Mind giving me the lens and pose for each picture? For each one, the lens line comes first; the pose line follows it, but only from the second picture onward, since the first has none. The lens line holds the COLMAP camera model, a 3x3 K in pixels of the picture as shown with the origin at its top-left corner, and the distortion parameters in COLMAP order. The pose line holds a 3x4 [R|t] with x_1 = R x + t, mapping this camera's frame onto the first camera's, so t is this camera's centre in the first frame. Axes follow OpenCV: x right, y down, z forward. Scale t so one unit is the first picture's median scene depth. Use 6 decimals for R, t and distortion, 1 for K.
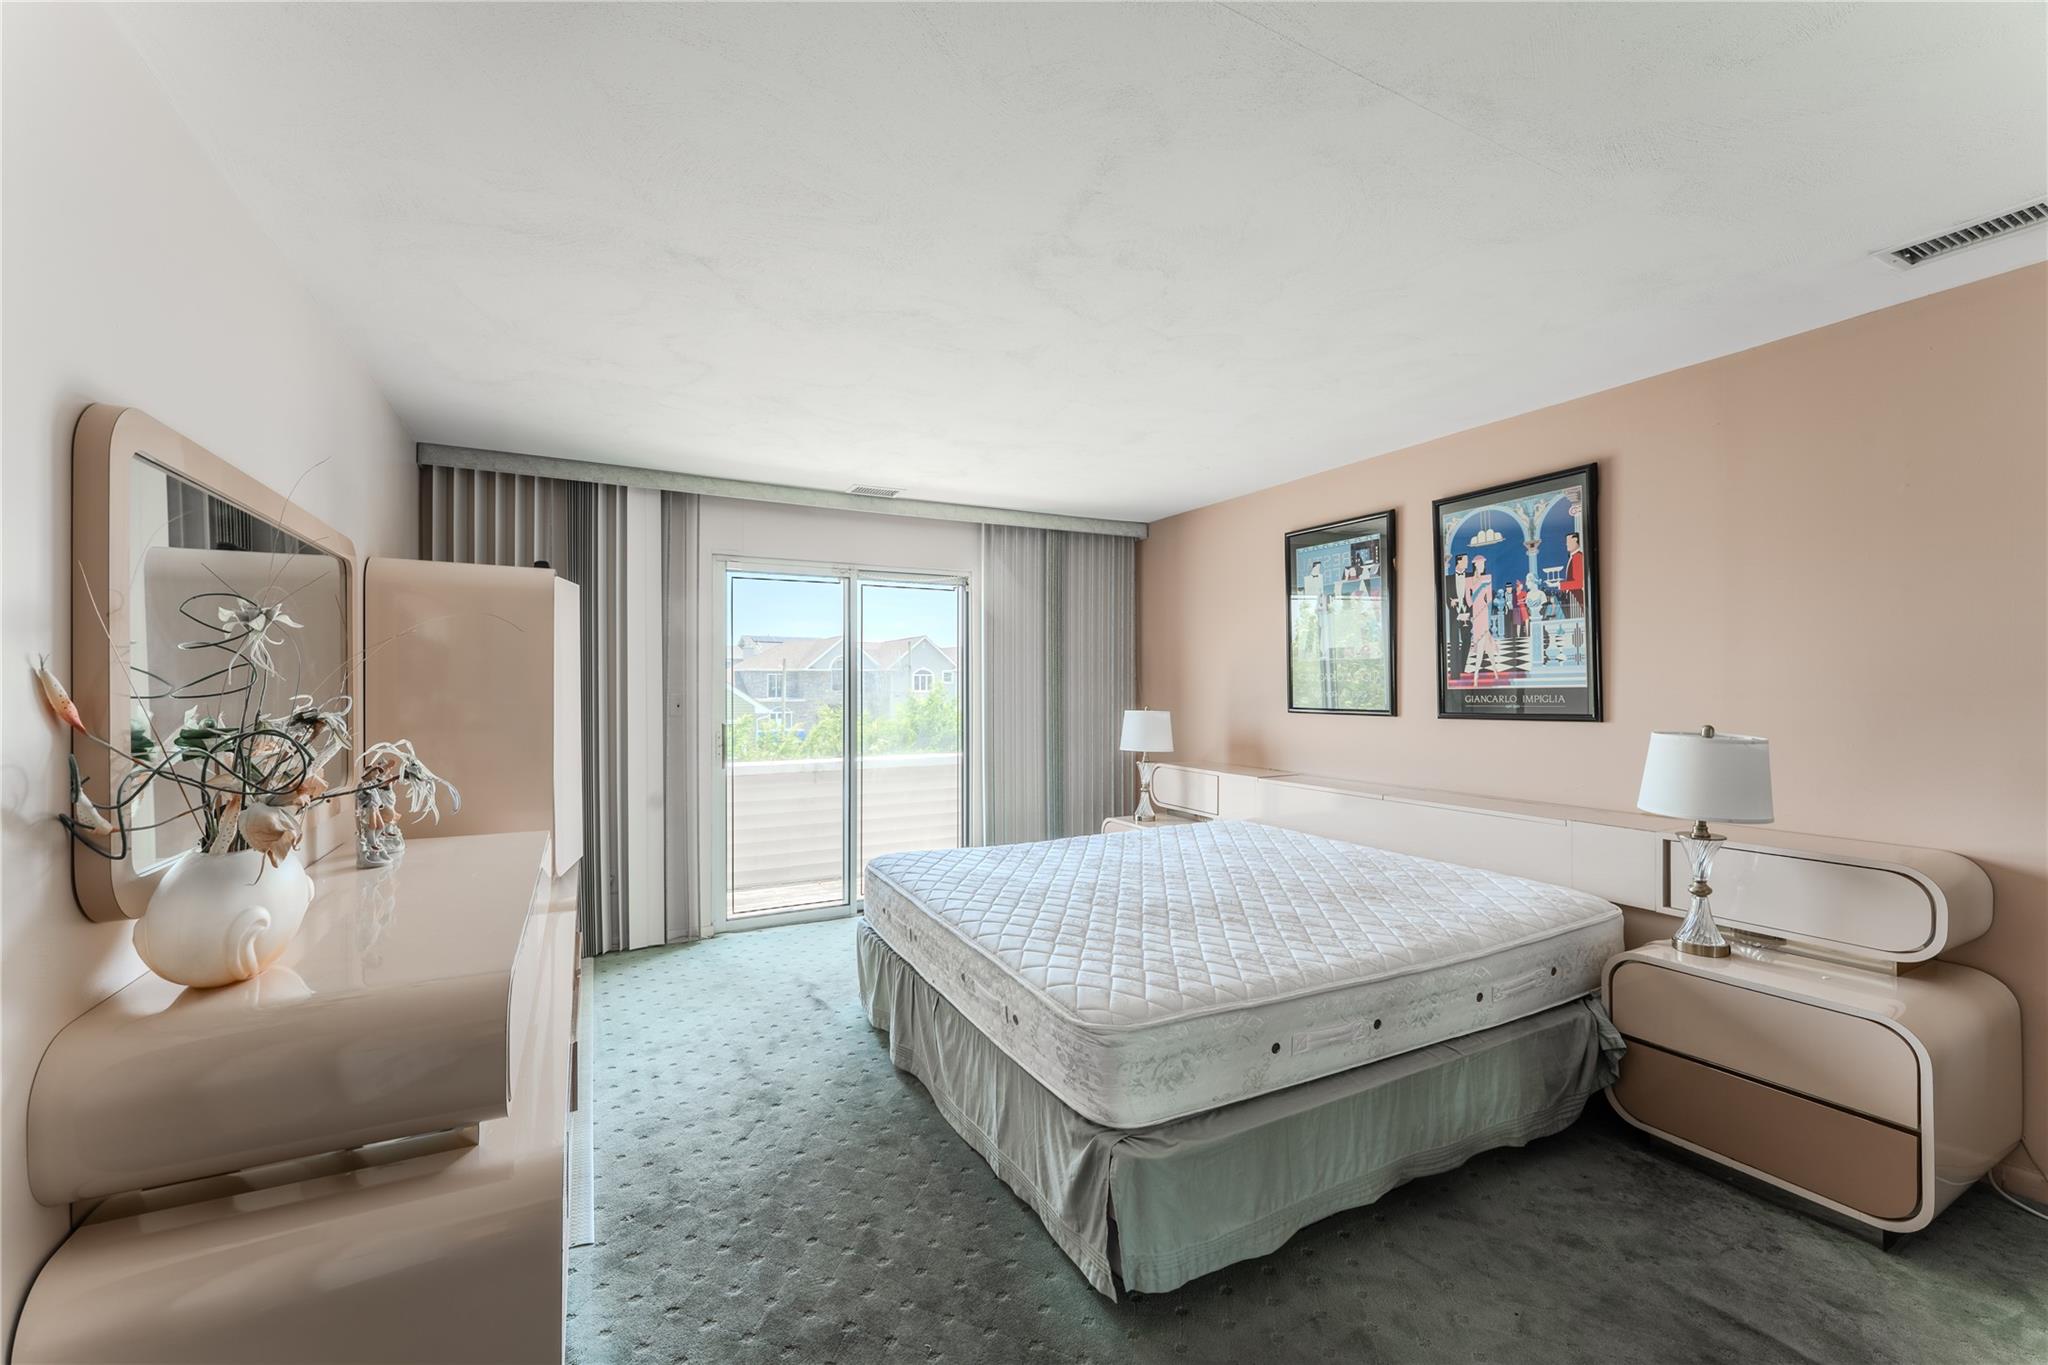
lens RADIAL K [[820.5, 0, 1020.8], [0, 820.5, 688.7], [0, 0, 1]] dist [-0.000079, -0.000513]
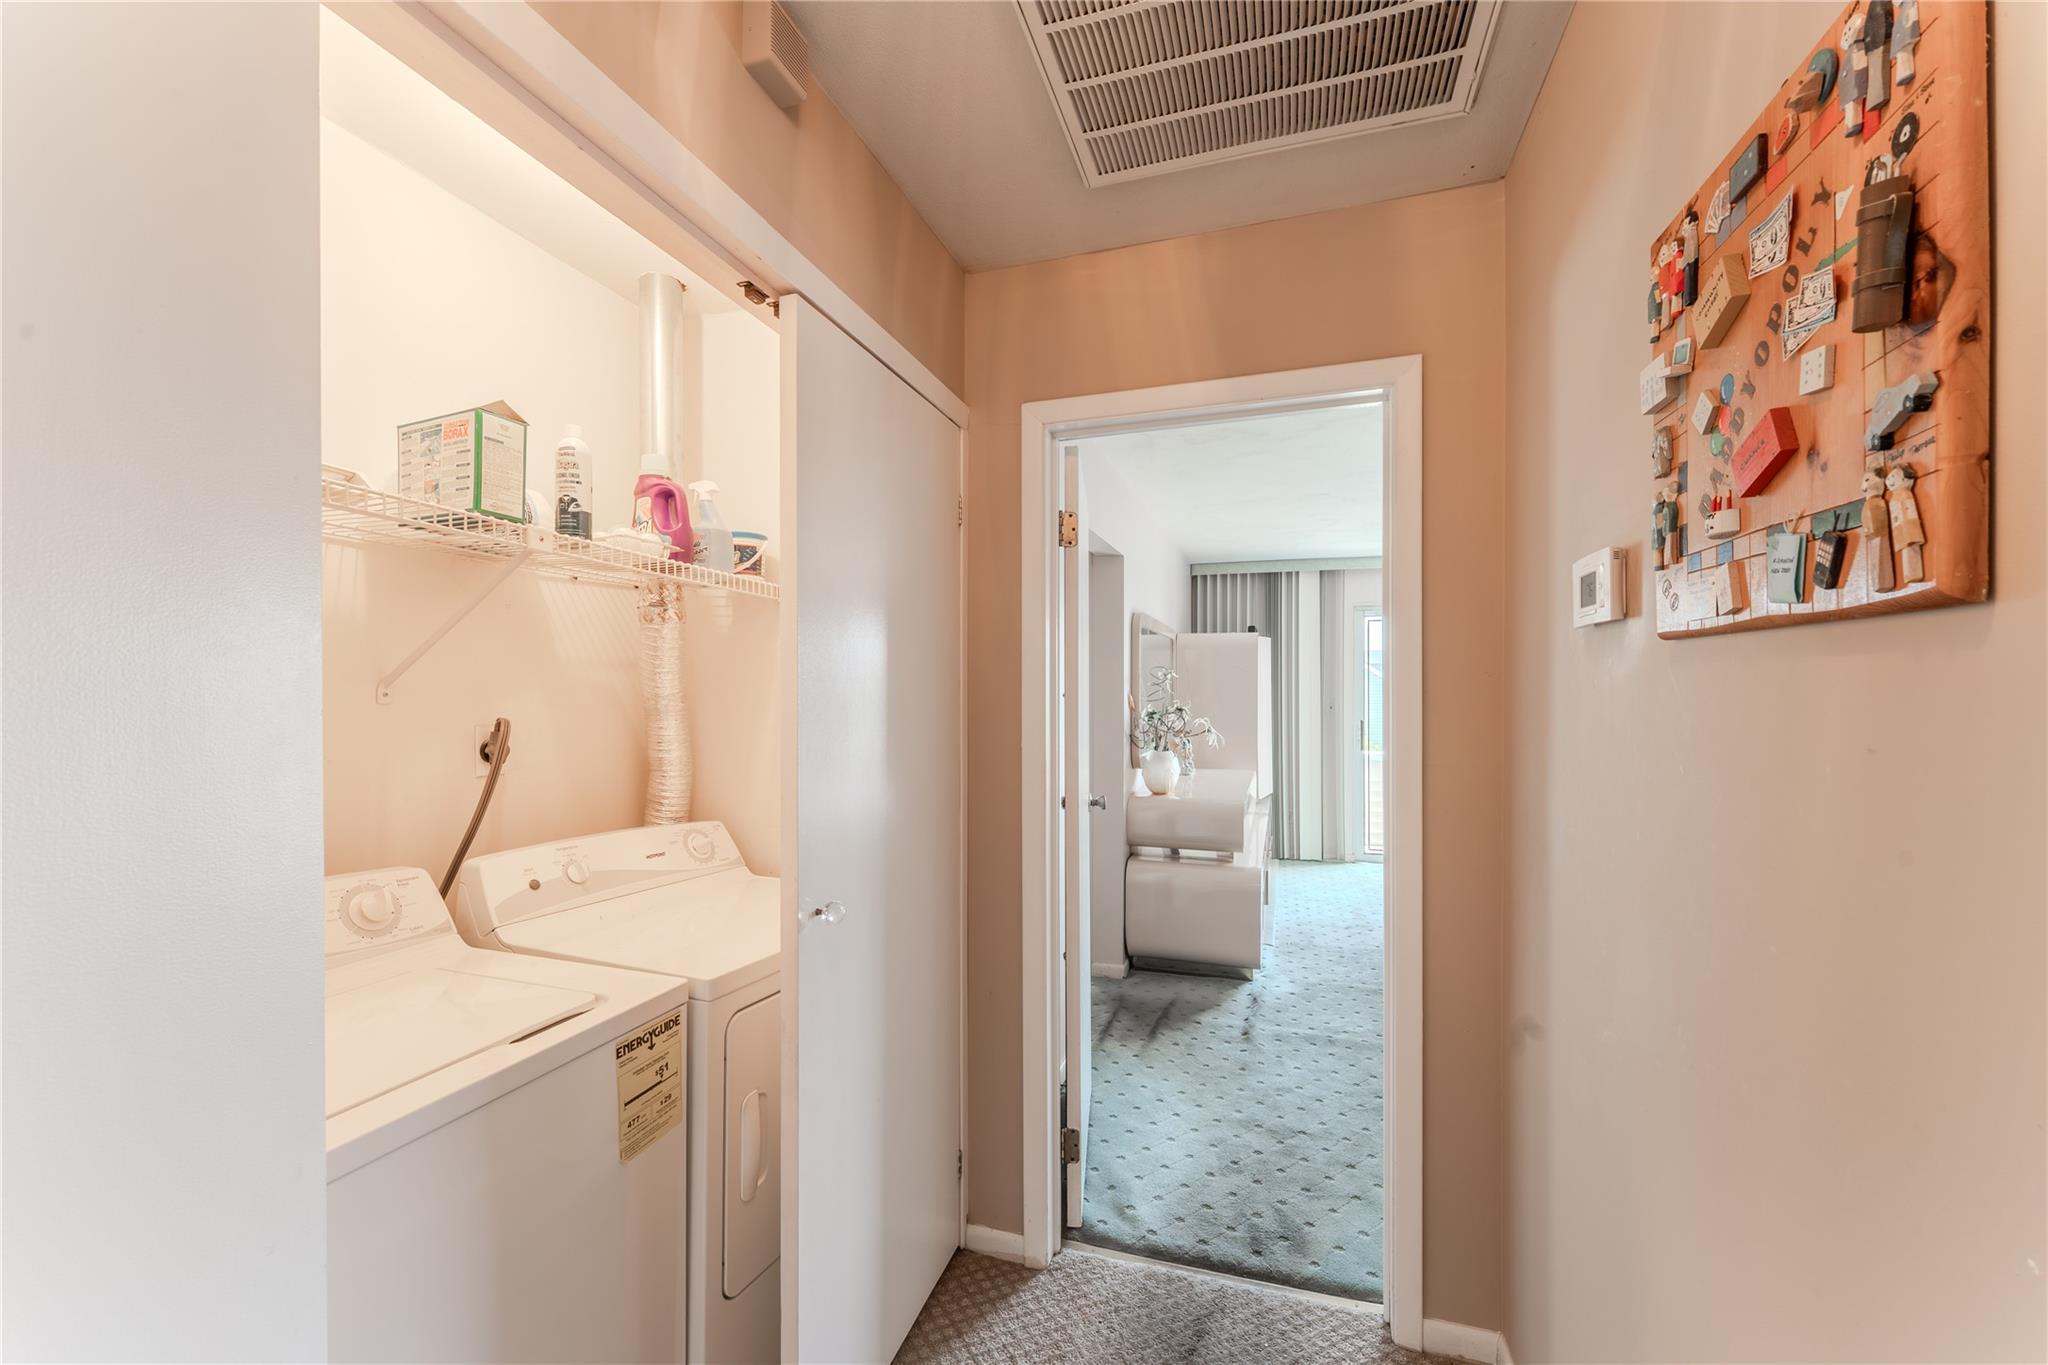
lens RADIAL K [[814.0, 0, 1019.1], [0, 814.0, 688.9], [0, 0, 1]] dist [0.000633, -0.000056]
pose [[0.695311, -0.004279, -0.718696, 0.354415], [-0.001744, 0.999969, -0.007641, -0.004397], [0.718707, 0.006566, 0.695282, -0.625108]]
